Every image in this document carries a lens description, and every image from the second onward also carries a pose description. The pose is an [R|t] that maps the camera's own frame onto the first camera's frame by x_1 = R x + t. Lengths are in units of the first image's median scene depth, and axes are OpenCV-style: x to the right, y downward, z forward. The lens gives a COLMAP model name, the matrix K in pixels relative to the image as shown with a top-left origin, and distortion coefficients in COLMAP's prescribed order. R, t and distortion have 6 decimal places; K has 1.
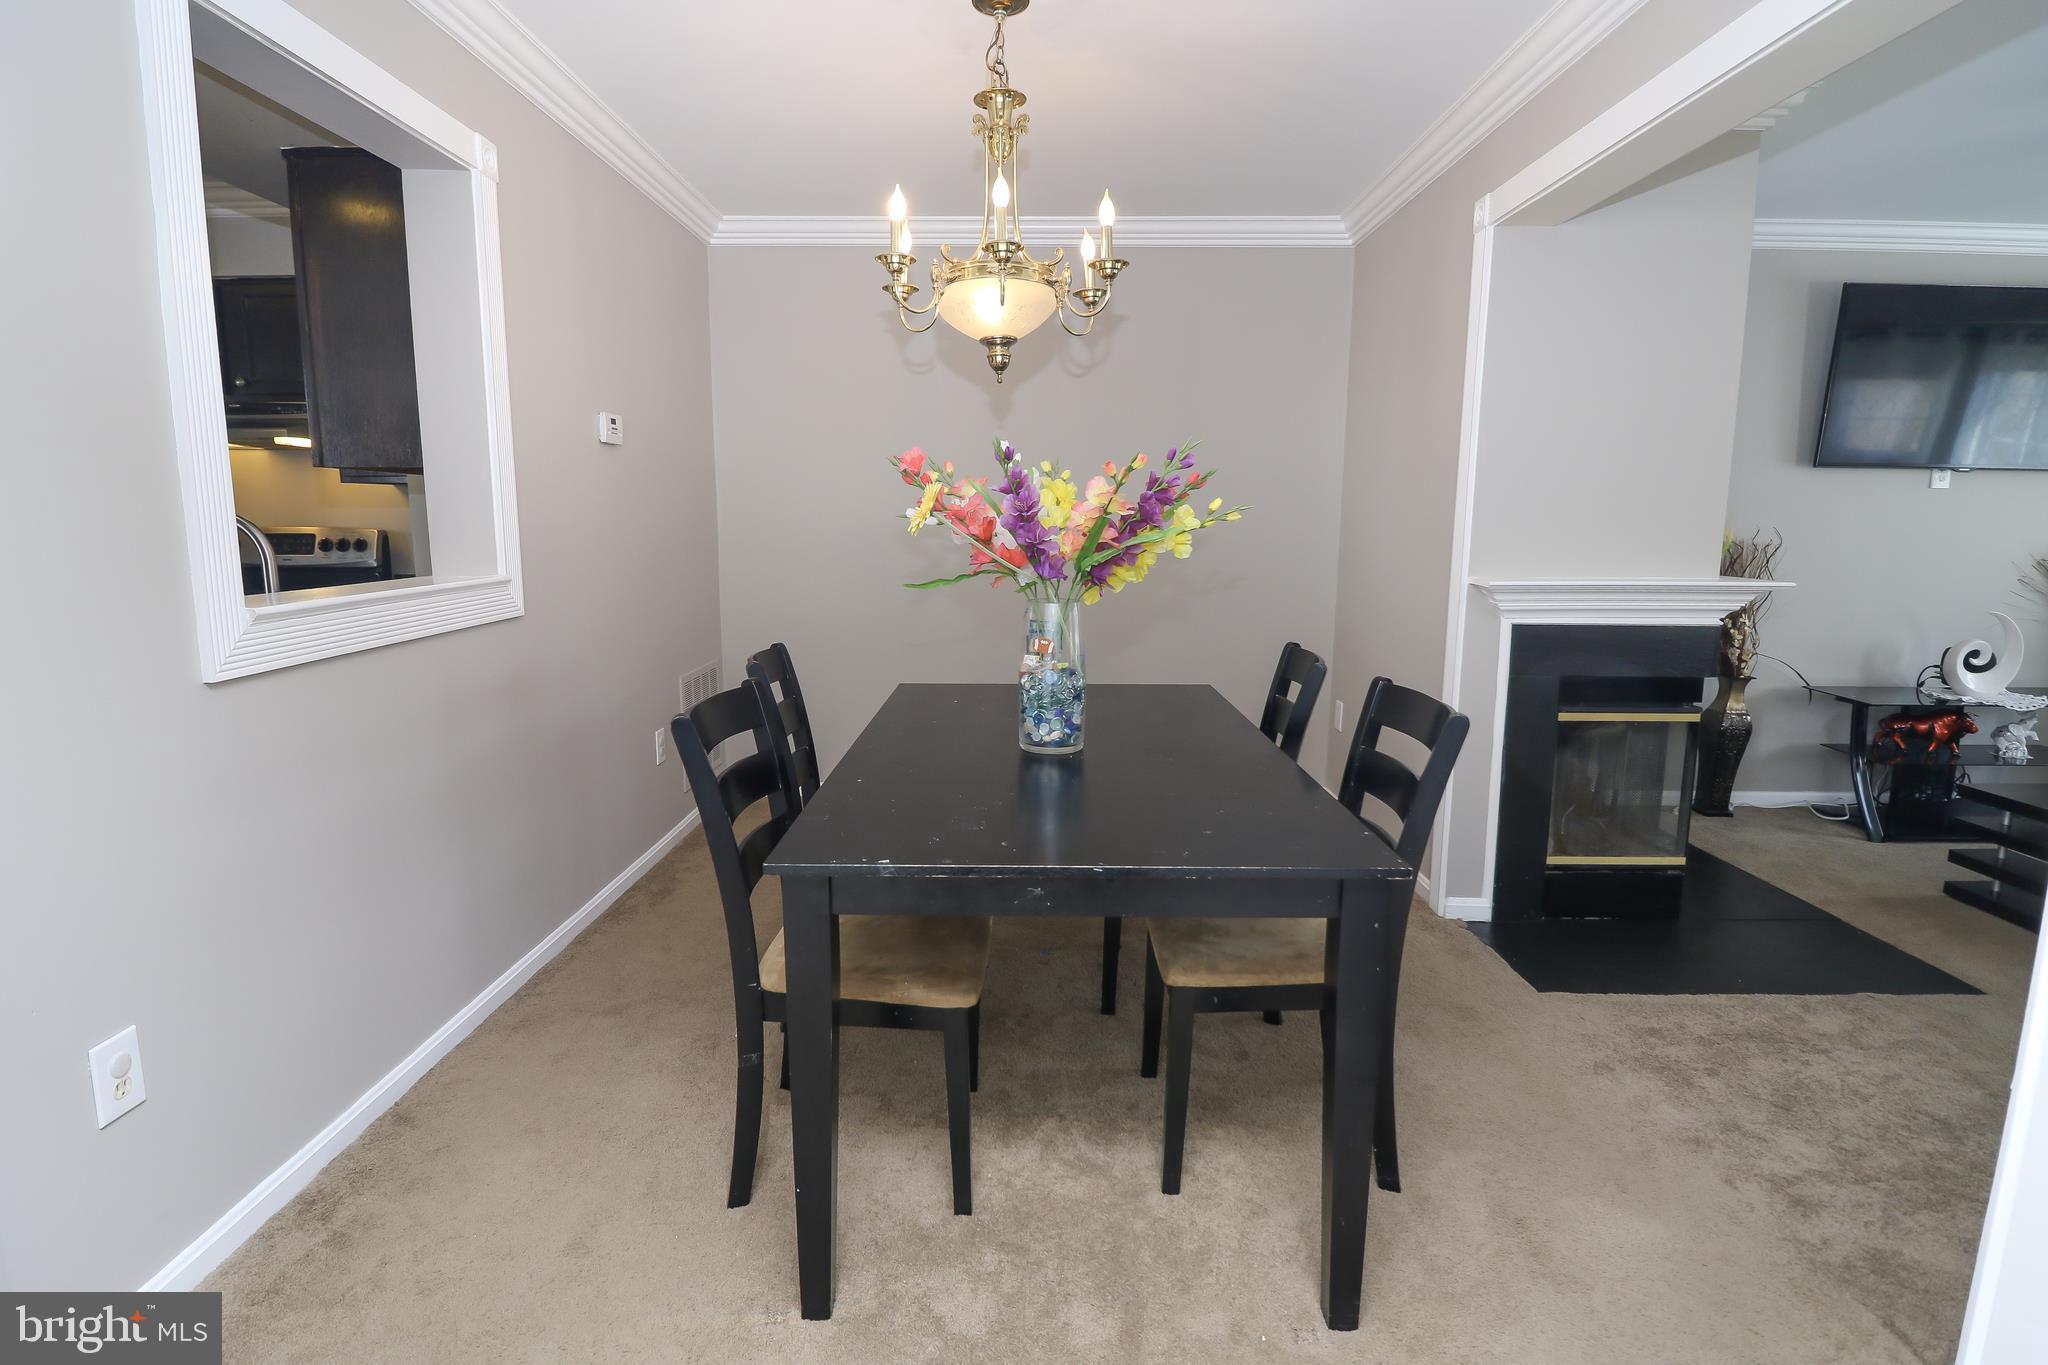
lens RADIAL K [[988.7, 0, 1021.9], [0, 988.7, 667.0], [0, 0, 1]] dist [0.003341, -0.013052]
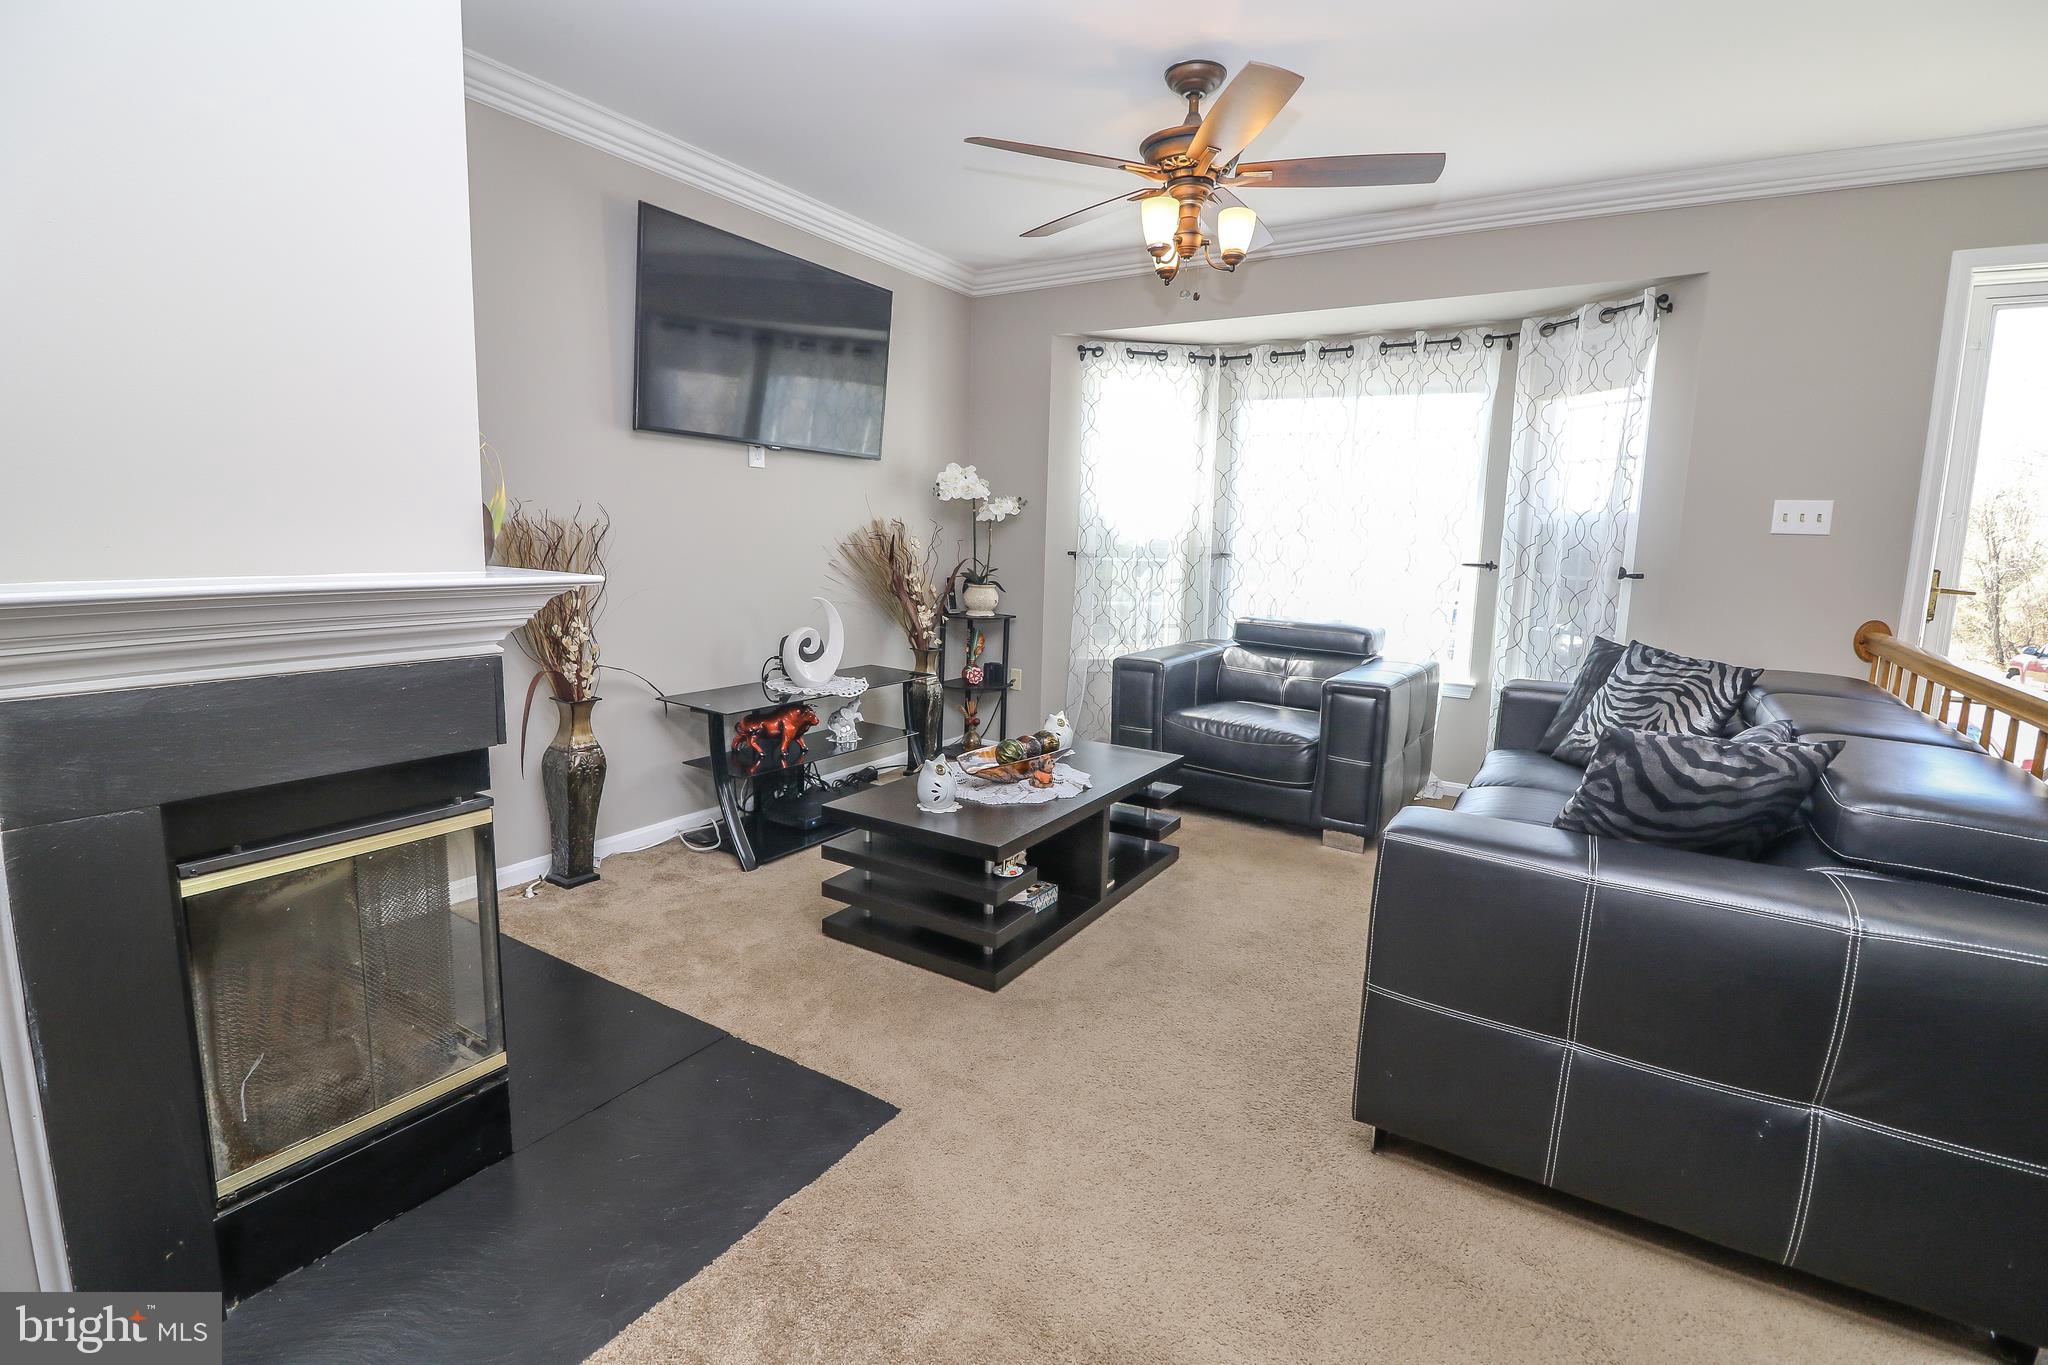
lens RADIAL K [[942.6, 0, 1018.8], [0, 942.6, 663.0], [0, 0, 1]] dist [0.001264, -0.015303]
pose [[0.519036, -0.106612, 0.848077, 0.296602], [0.100280, 0.992934, 0.063449, -0.030475], [-0.848849, 0.052113, 0.526060, 0.340220]]
